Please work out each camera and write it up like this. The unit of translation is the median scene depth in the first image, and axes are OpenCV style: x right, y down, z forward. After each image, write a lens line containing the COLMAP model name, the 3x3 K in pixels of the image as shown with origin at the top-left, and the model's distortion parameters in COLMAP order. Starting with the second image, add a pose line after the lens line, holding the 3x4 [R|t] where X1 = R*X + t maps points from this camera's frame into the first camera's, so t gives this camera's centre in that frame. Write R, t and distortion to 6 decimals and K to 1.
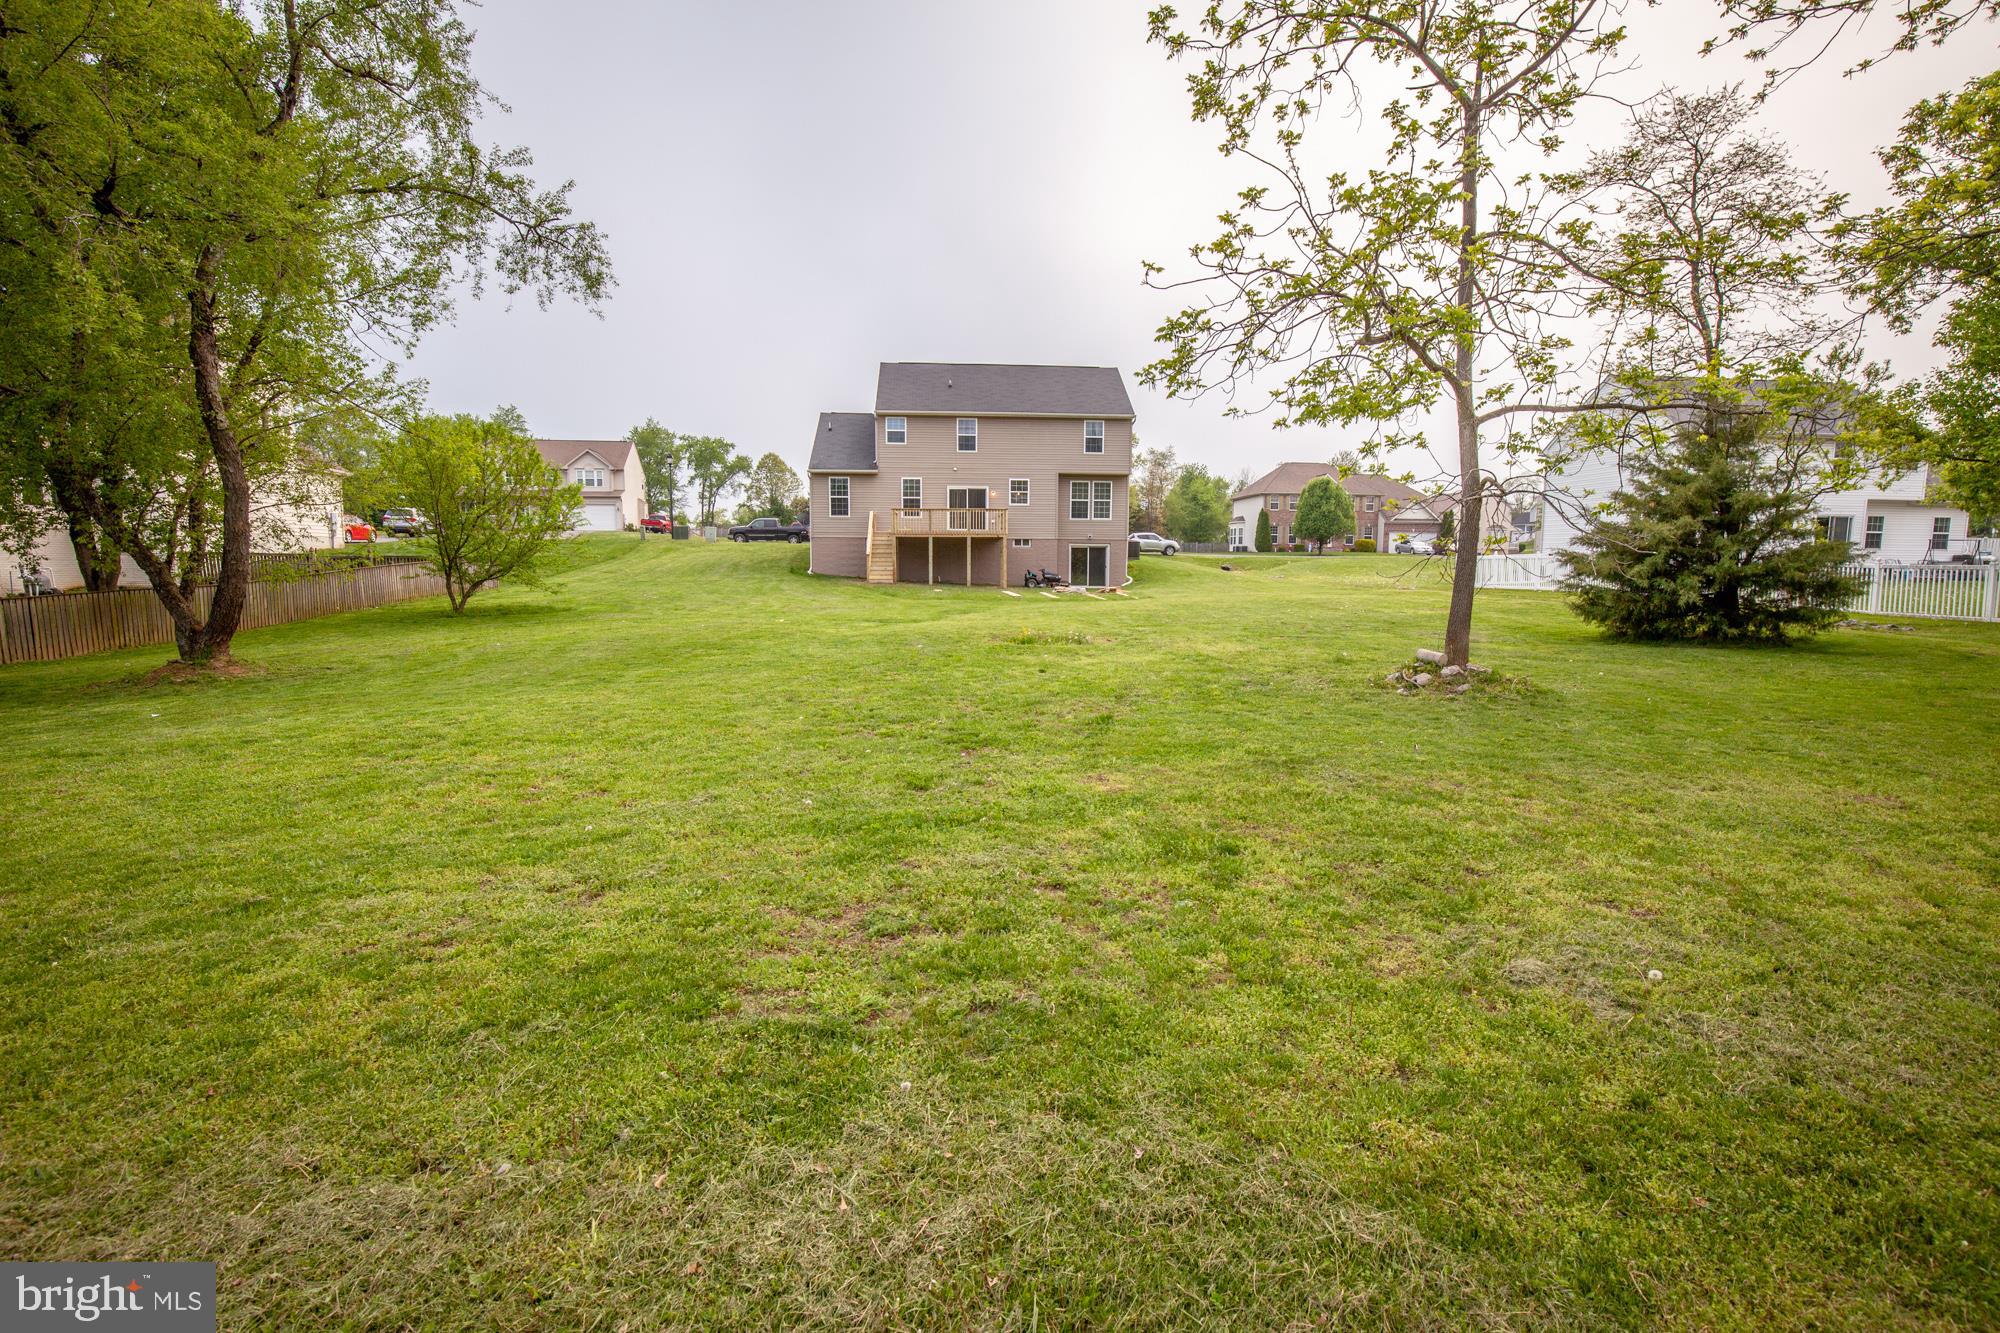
lens RADIAL K [[907.3, 0, 1017.6], [0, 907.3, 661.4], [0, 0, 1]] dist [-0.025137, 0.000797]
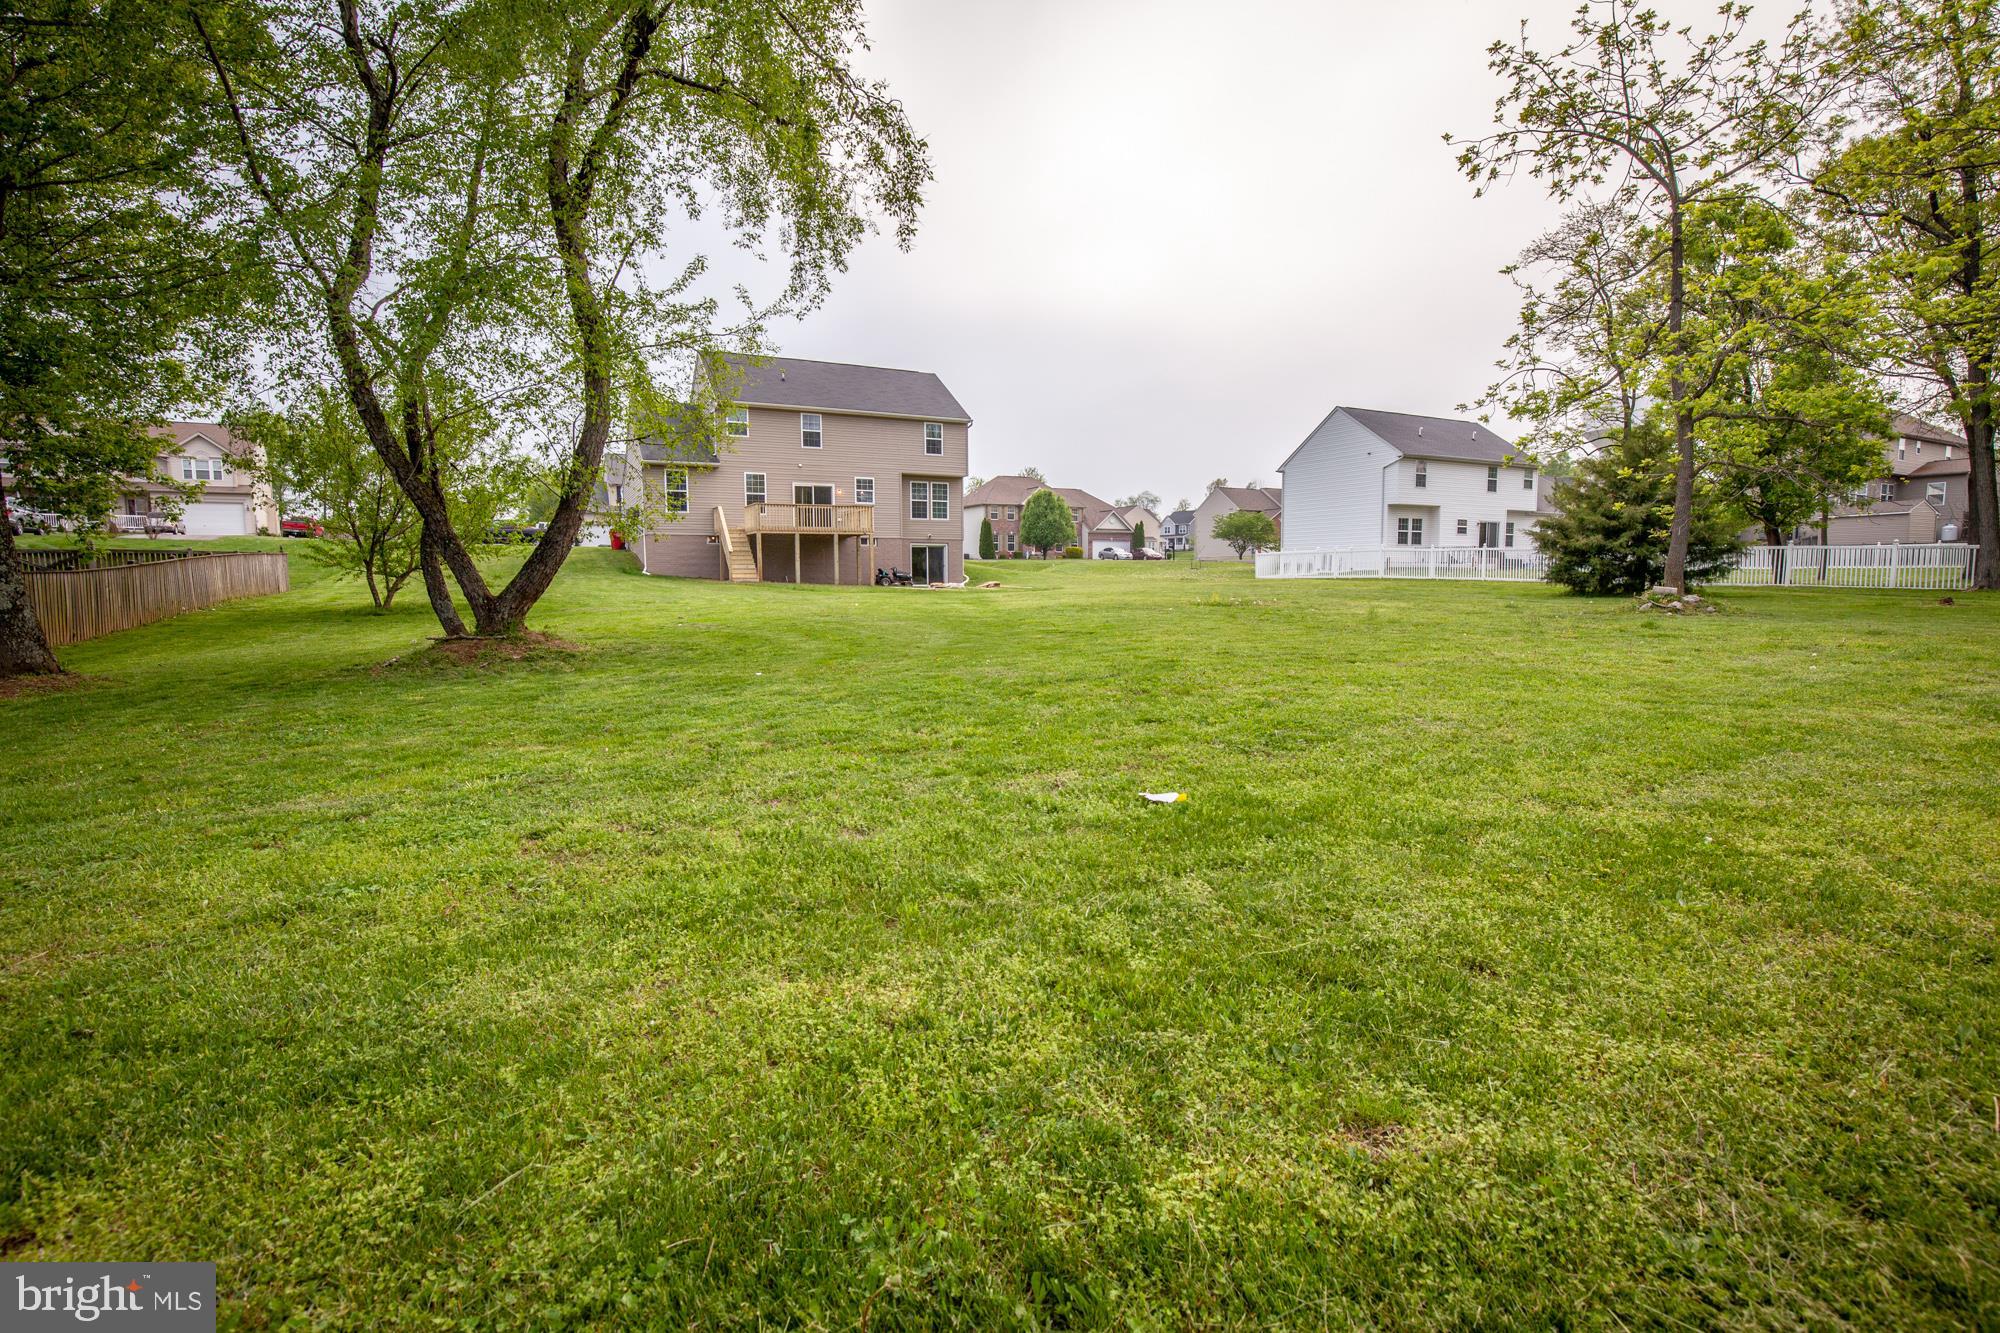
lens RADIAL K [[907.3, 0, 1008.2], [0, 907.3, 658.6], [0, 0, 1]] dist [-0.025137, 0.000797]
pose [[0.925754, -0.043831, 0.375578, -0.228413], [0.051157, 0.998645, -0.009552, 0.014267], [-0.374650, 0.028056, 0.926742, 0.025417]]
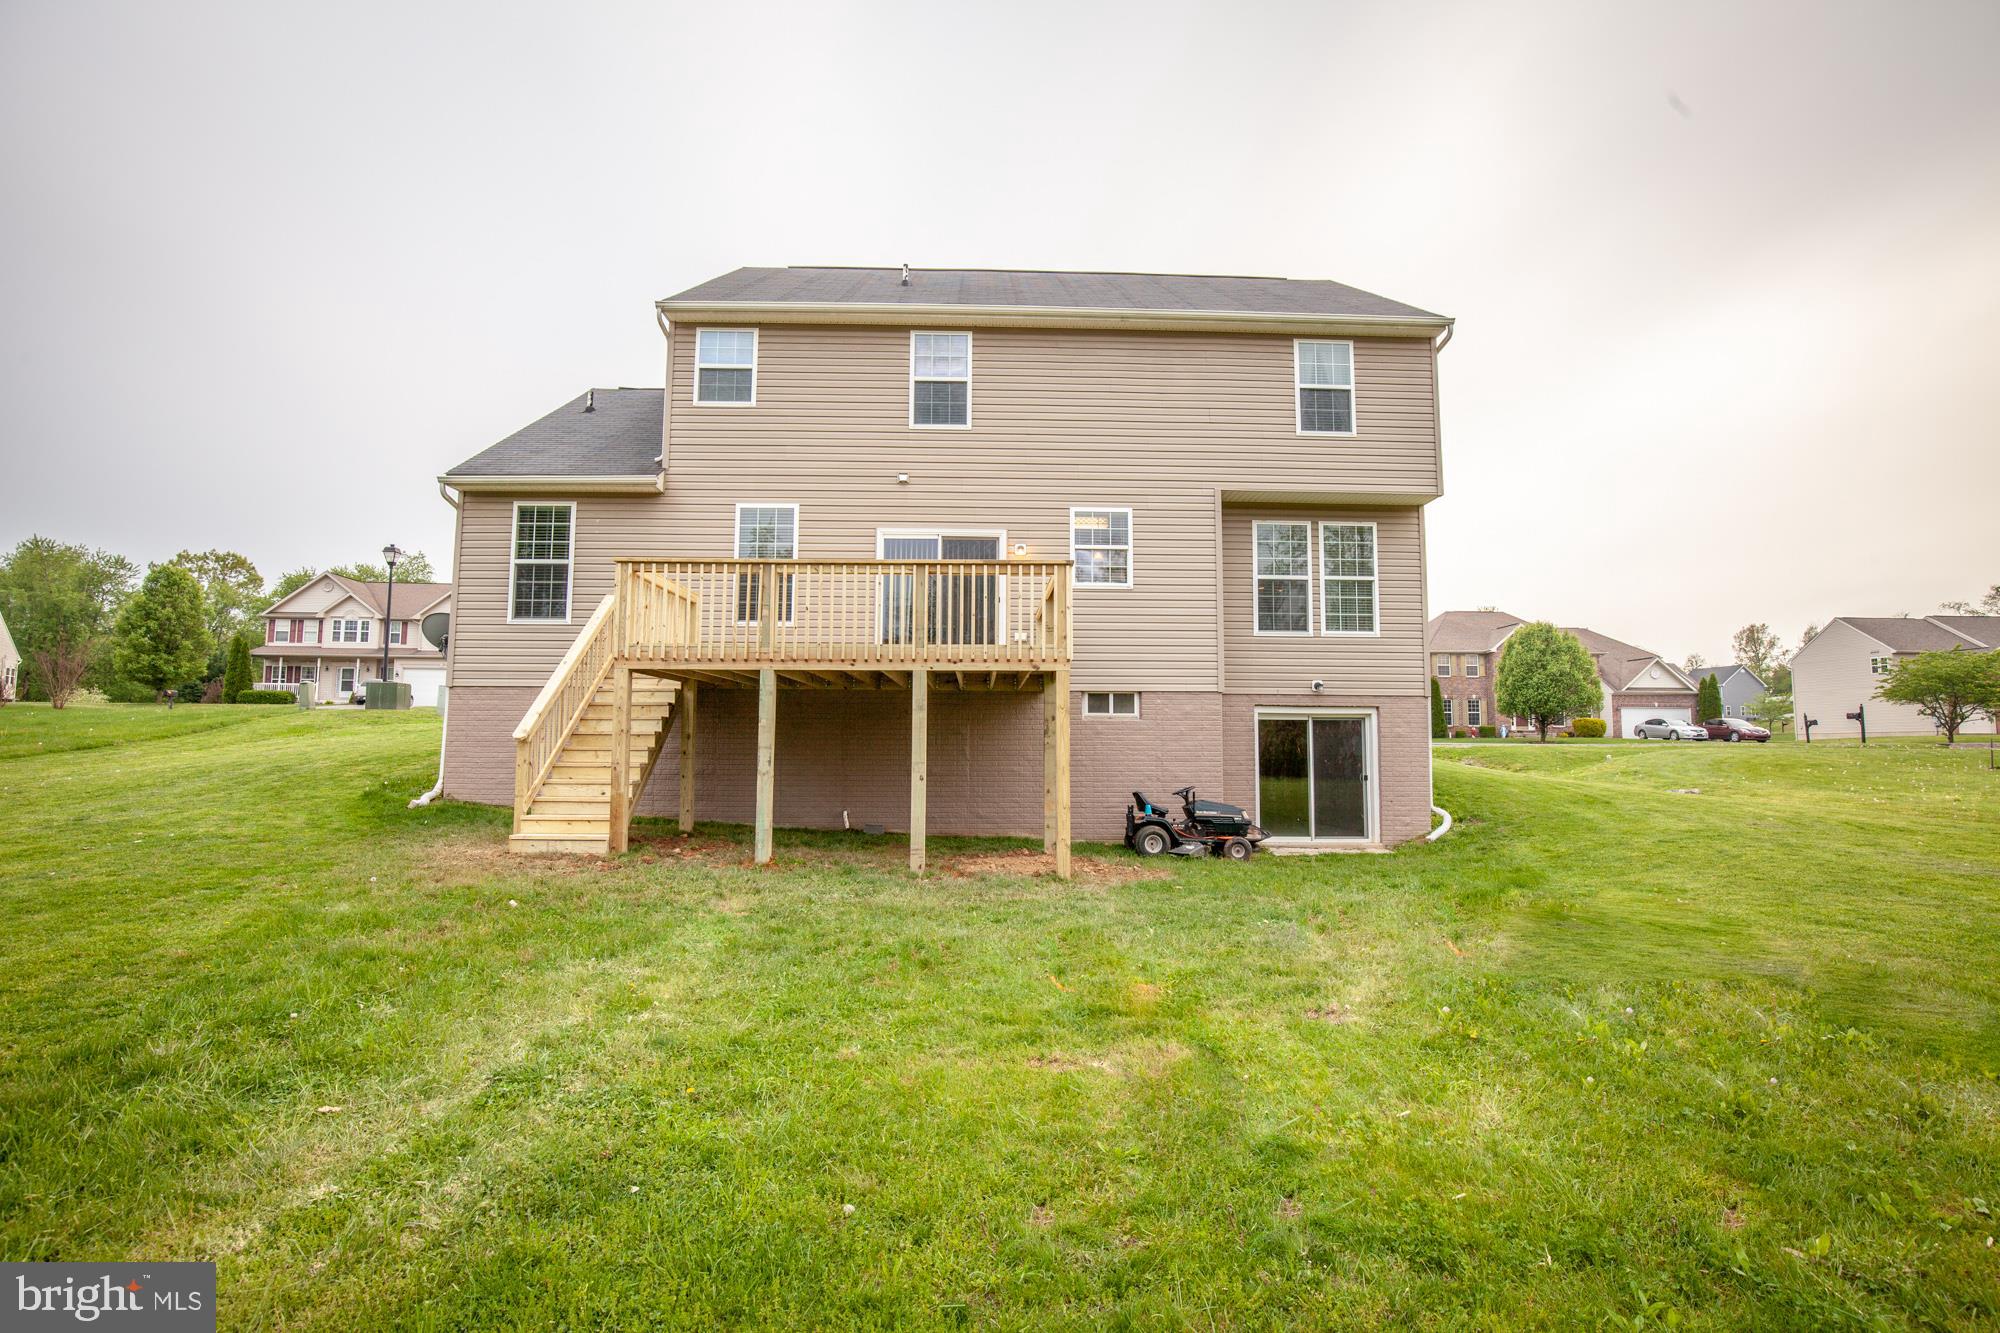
lens RADIAL K [[907.3, 0, 1005.1], [0, 907.3, 663.3], [0, 0, 1]] dist [-0.025137, 0.000797]
pose [[0.998515, -0.005026, -0.054237, -0.014487], [-0.006136, 0.979016, -0.203691, -0.079028], [0.054123, 0.203722, 0.977532, 0.677493]]
